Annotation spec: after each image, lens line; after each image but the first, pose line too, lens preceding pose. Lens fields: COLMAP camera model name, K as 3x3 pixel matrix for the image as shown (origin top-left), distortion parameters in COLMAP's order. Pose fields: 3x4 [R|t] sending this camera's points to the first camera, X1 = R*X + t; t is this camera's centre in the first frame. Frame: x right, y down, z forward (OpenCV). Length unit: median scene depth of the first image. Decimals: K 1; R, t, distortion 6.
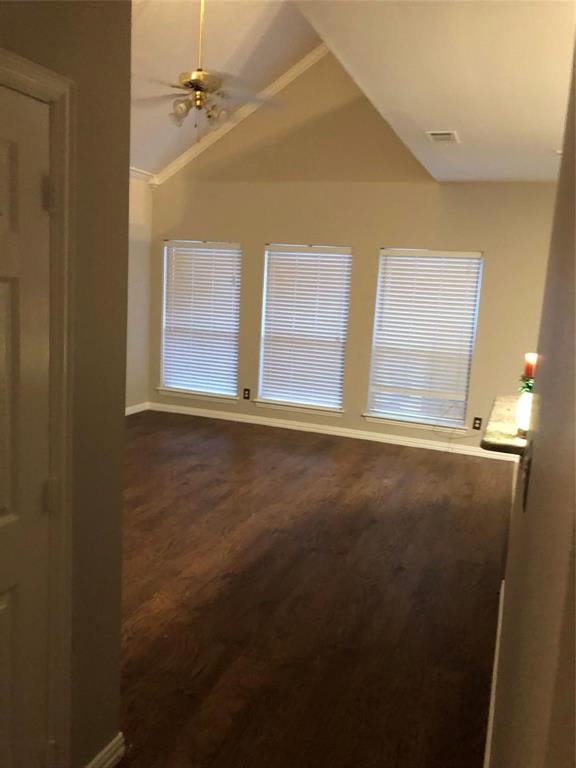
lens RADIAL K [[630.4, 0, 305.5], [0, 630.4, 382.0], [0, 0, 1]] dist [0.049688, -0.072957]
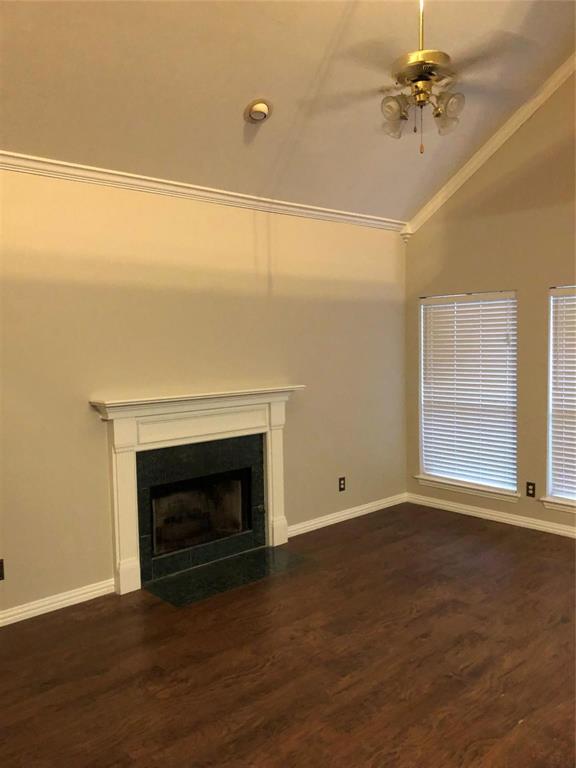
lens RADIAL K [[630.4, 0, 305.5], [0, 630.4, 382.0], [0, 0, 1]] dist [0.049688, -0.072957]
pose [[0.888370, -0.042353, -0.457170, 0.017578], [-0.001201, 0.995518, -0.094562, -0.036232], [0.459126, 0.084555, 0.884338, 0.213480]]
